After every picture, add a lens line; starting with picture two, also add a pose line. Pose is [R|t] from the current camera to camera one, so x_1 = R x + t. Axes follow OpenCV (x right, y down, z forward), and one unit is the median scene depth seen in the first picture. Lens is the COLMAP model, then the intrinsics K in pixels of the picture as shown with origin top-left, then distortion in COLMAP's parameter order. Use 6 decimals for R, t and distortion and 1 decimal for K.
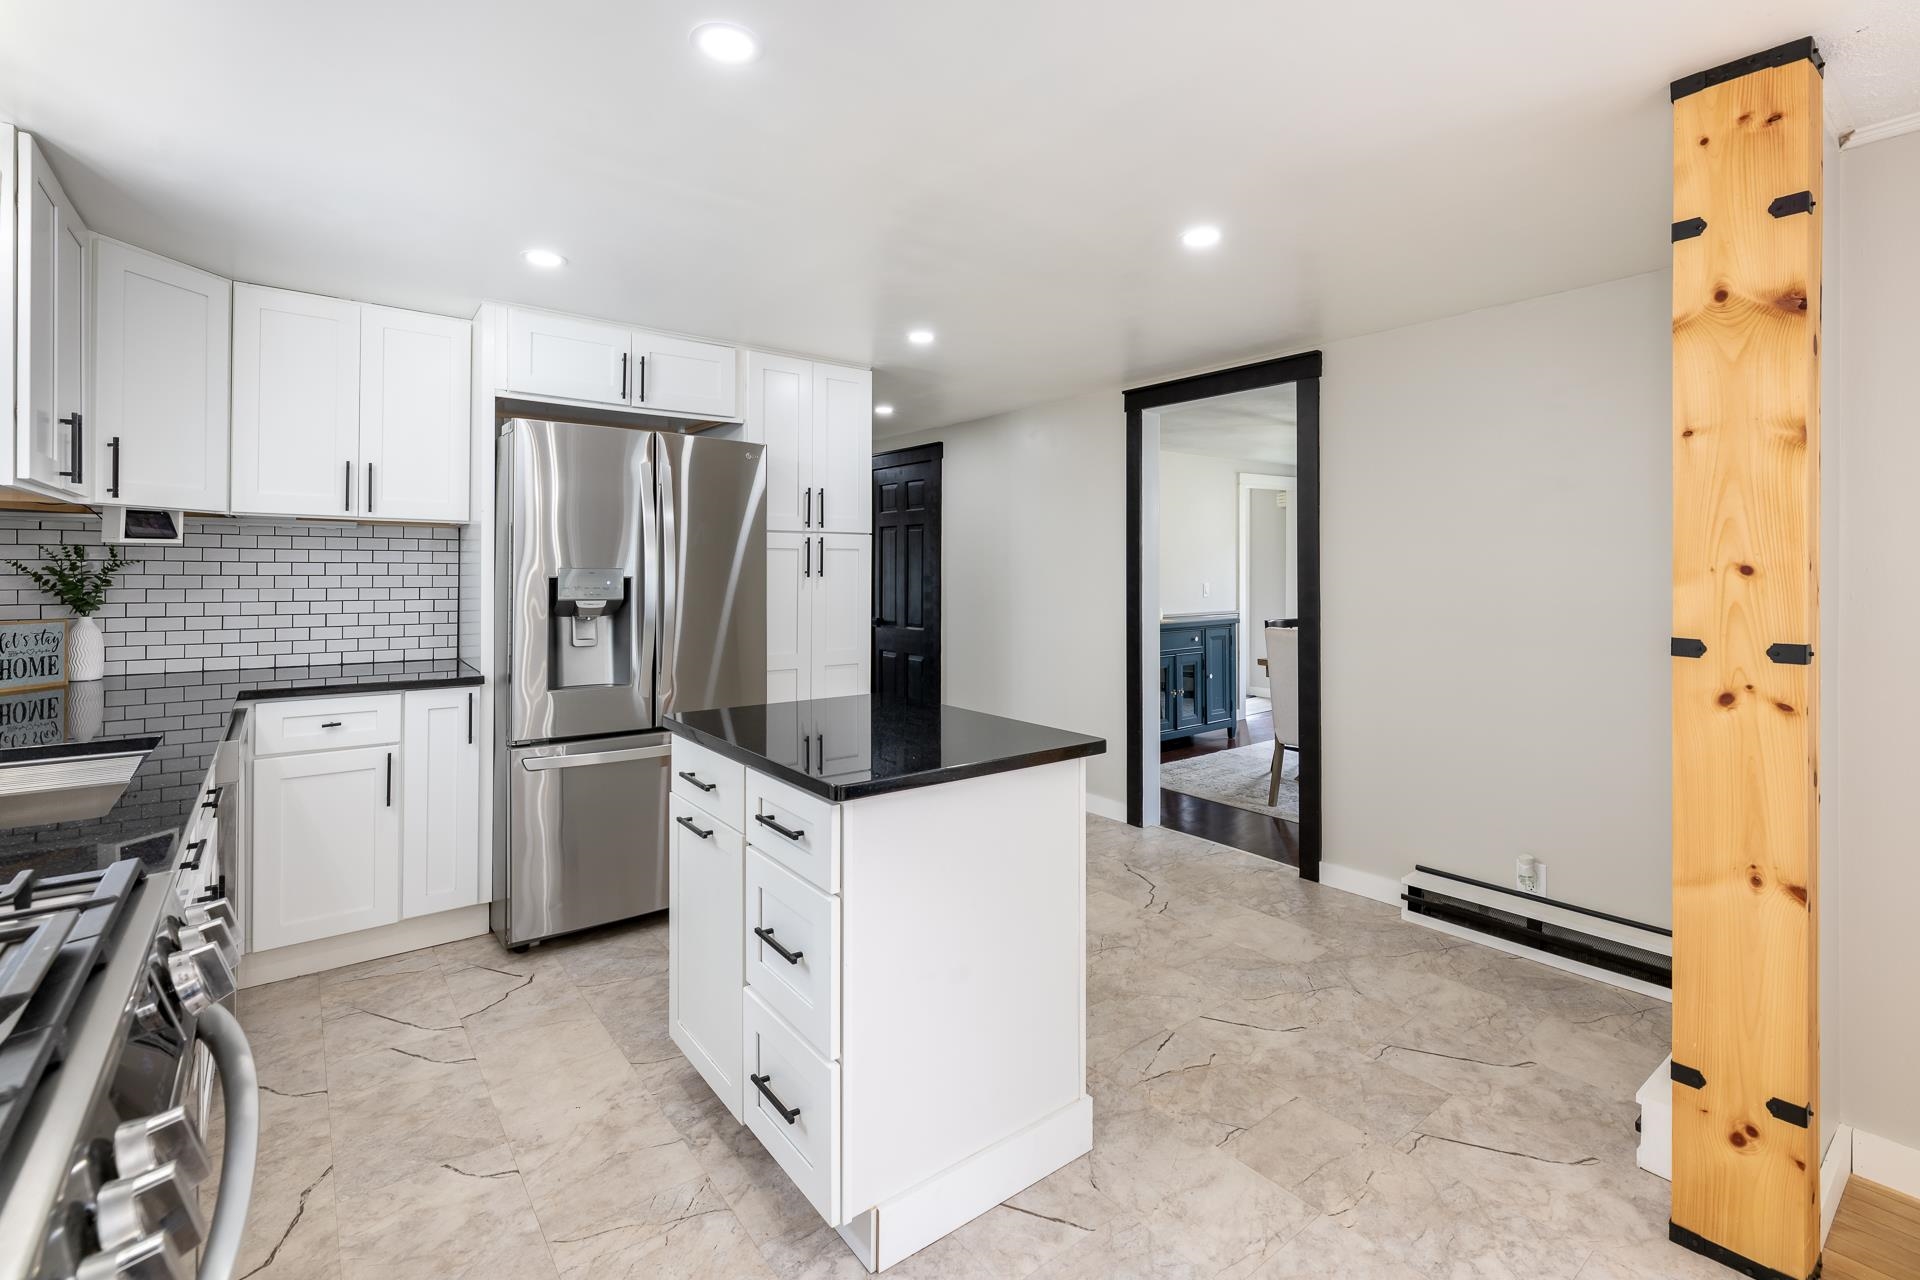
lens RADIAL K [[859.3, 0, 959.1], [0, 859.3, 586.8], [0, 0, 1]] dist [-0.000381, -0.000214]
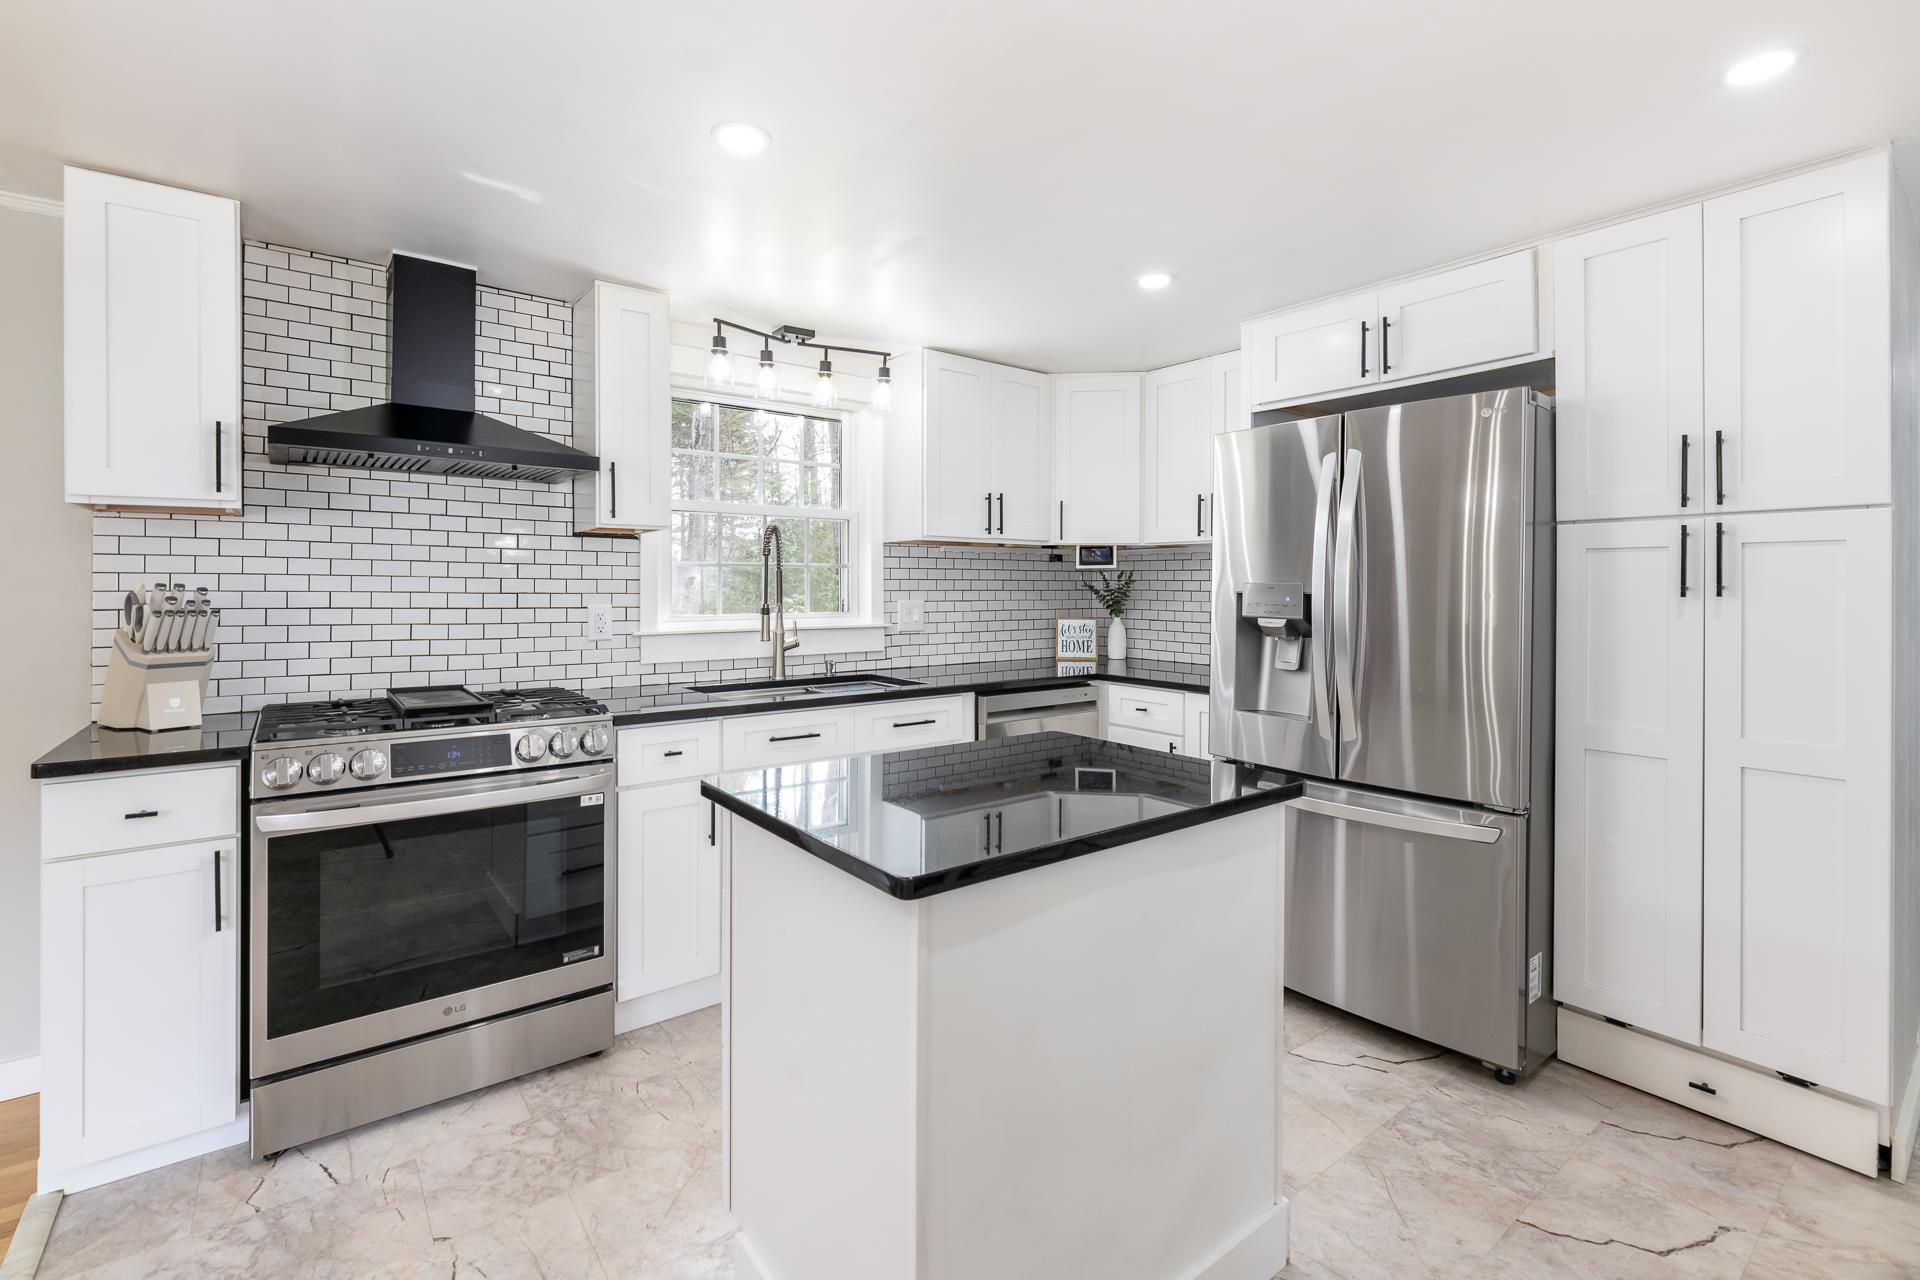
lens RADIAL K [[859.3, 0, 959.1], [0, 859.3, 586.8], [0, 0, 1]] dist [-0.000381, -0.000214]
pose [[-0.003997, -0.004760, -0.999981, 0.504873], [-0.023217, 0.999720, -0.004666, -0.005697], [0.999722, 0.023198, -0.004106, 0.712019]]
